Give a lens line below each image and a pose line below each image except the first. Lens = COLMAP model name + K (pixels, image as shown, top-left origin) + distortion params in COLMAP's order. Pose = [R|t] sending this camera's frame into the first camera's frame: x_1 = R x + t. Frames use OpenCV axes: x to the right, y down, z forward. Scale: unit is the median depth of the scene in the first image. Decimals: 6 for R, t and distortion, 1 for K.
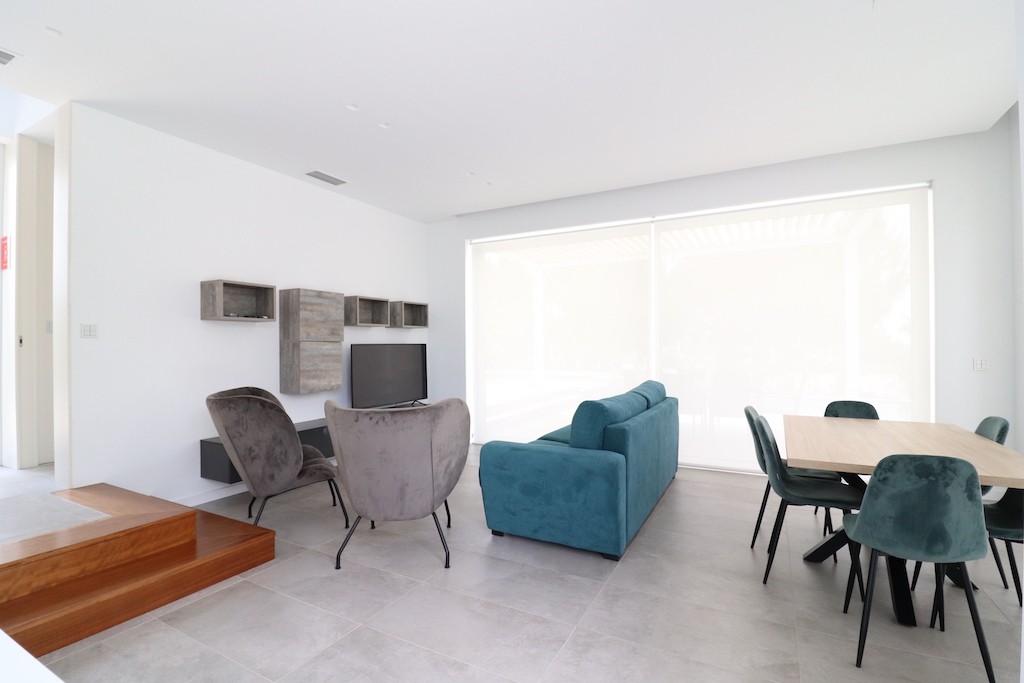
lens RADIAL K [[474.1, 0, 511.7], [0, 474.1, 344.9], [0, 0, 1]] dist [0.001940, -0.012971]
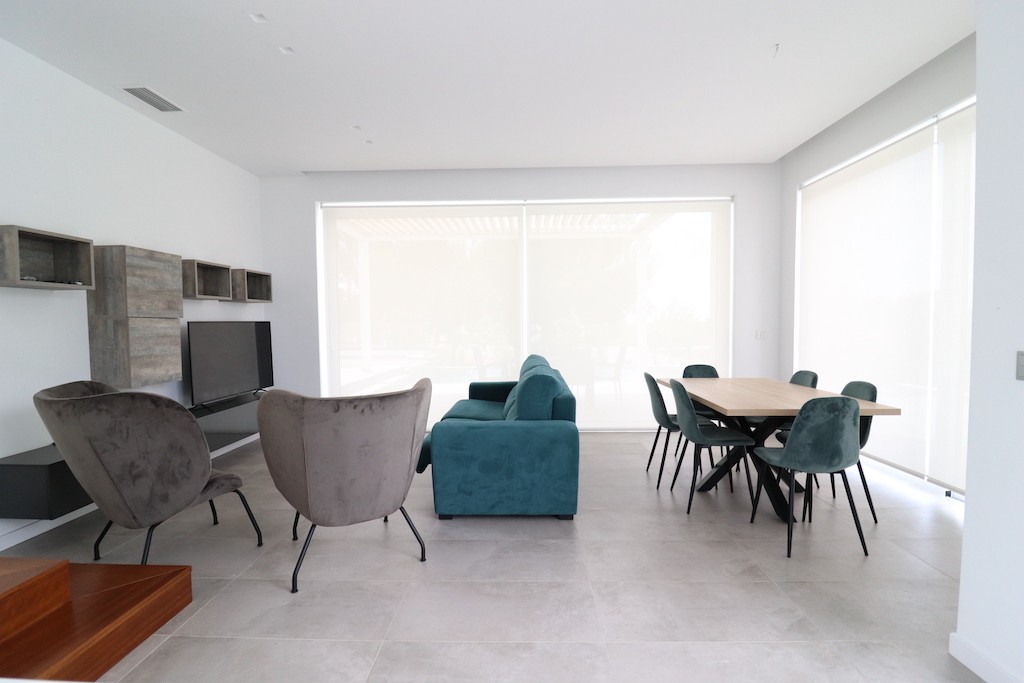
lens RADIAL K [[474.1, 0, 511.7], [0, 474.1, 344.9], [0, 0, 1]] dist [0.001940, -0.012971]
pose [[0.893646, -0.024092, 0.448125, -0.331861], [0.004034, 0.998949, 0.045660, 0.005546], [-0.448754, -0.038996, 0.892804, 0.095154]]
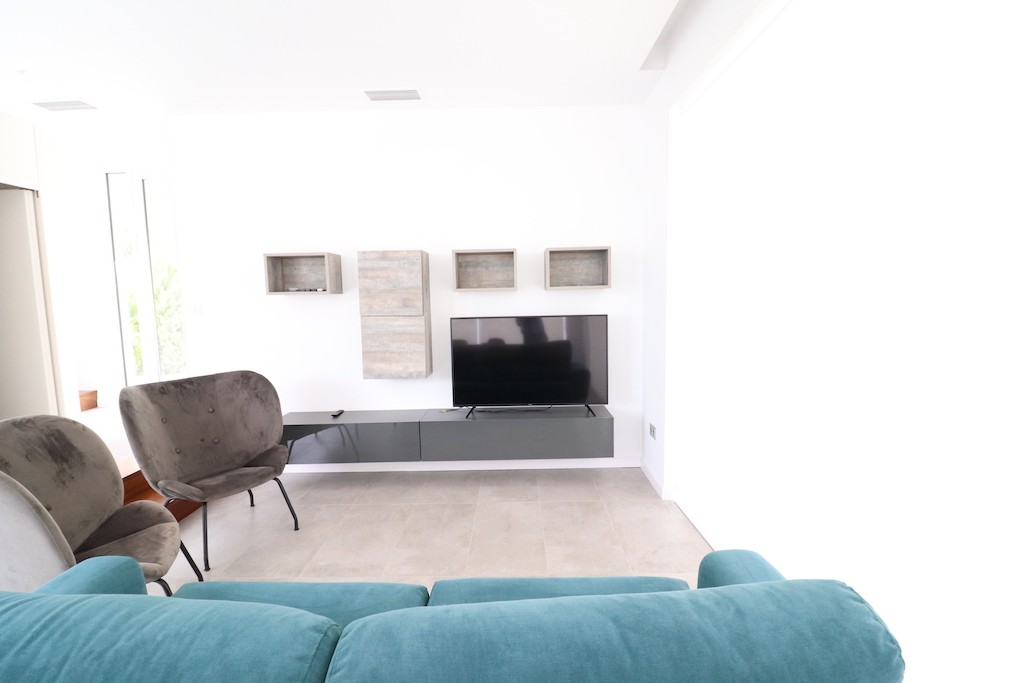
lens RADIAL K [[474.1, 0, 511.7], [0, 474.1, 344.9], [0, 0, 1]] dist [0.001940, -0.012971]
pose [[0.473535, 0.088133, -0.876354, 0.557415], [0.017182, 0.993867, 0.109235, -0.060190], [0.880607, -0.066784, 0.469117, 1.152953]]
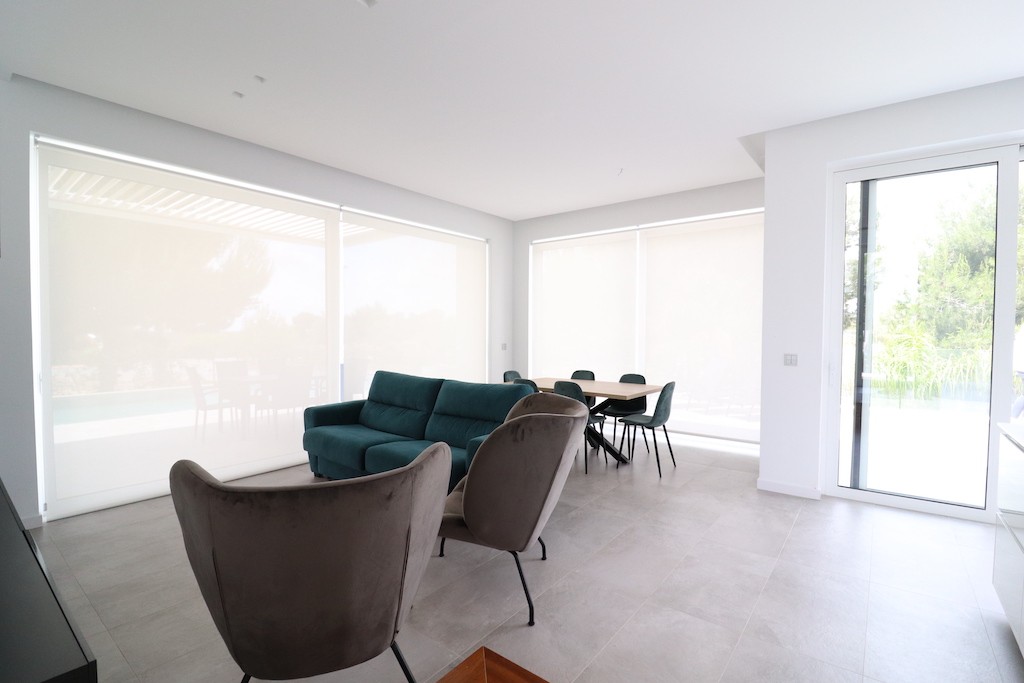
lens RADIAL K [[474.1, 0, 511.7], [0, 474.1, 344.9], [0, 0, 1]] dist [0.001940, -0.012971]
pose [[0.168260, -0.024158, 0.985447, -0.980995], [-0.006246, 0.999653, 0.025573, -0.014481], [-0.985723, -0.010458, 0.168051, 0.775322]]
